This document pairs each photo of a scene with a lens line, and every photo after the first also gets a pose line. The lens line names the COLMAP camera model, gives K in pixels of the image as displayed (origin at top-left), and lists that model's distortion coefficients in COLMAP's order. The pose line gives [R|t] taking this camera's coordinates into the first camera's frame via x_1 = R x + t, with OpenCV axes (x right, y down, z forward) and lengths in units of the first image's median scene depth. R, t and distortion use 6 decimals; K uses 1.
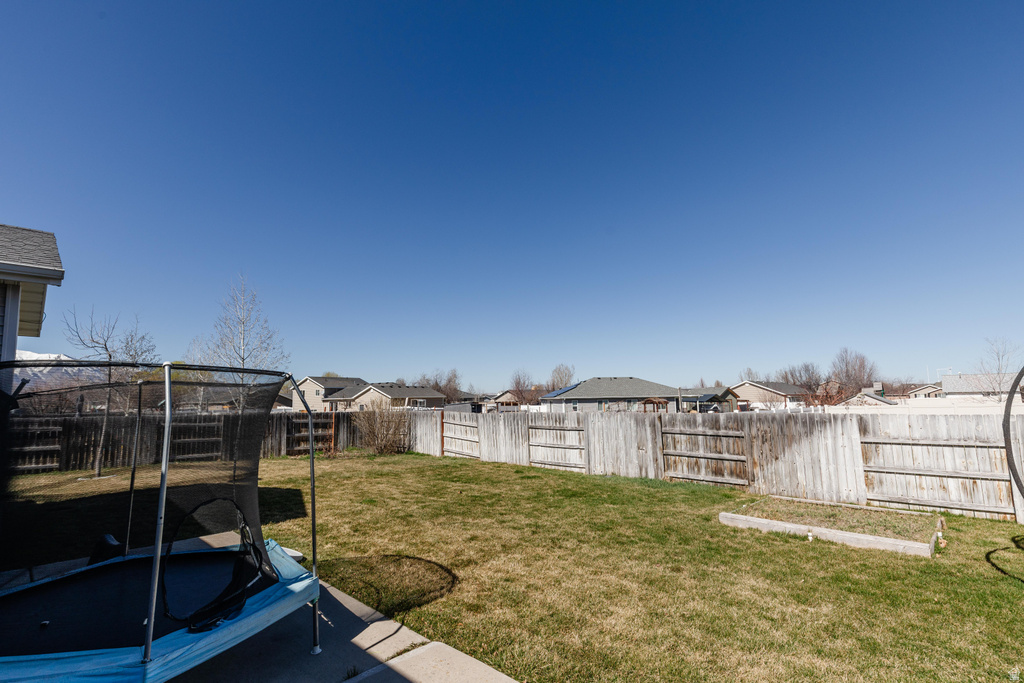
lens RADIAL K [[474.3, 0, 511.4], [0, 474.3, 310.6], [0, 0, 1]] dist [0.003131, 0.000225]
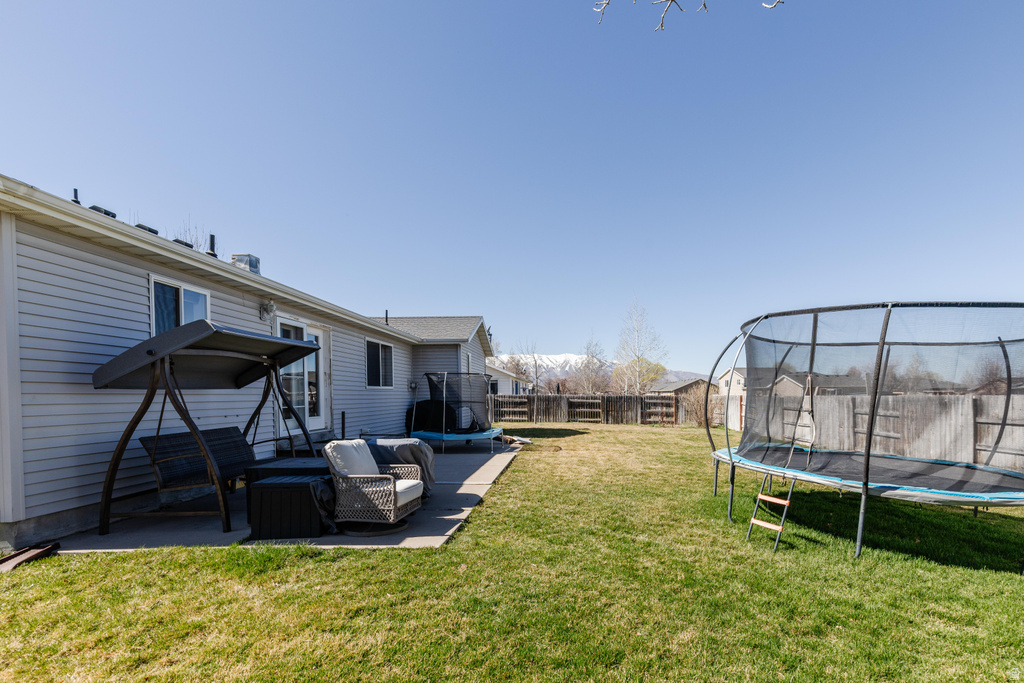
lens RADIAL K [[474.3, 0, 511.4], [0, 474.3, 310.6], [0, 0, 1]] dist [0.003131, 0.000225]
pose [[0.613638, -0.127560, -0.779215, 0.480755], [0.143855, 0.988409, -0.048518, -0.029072], [0.776372, -0.082321, 0.624876, -0.205748]]
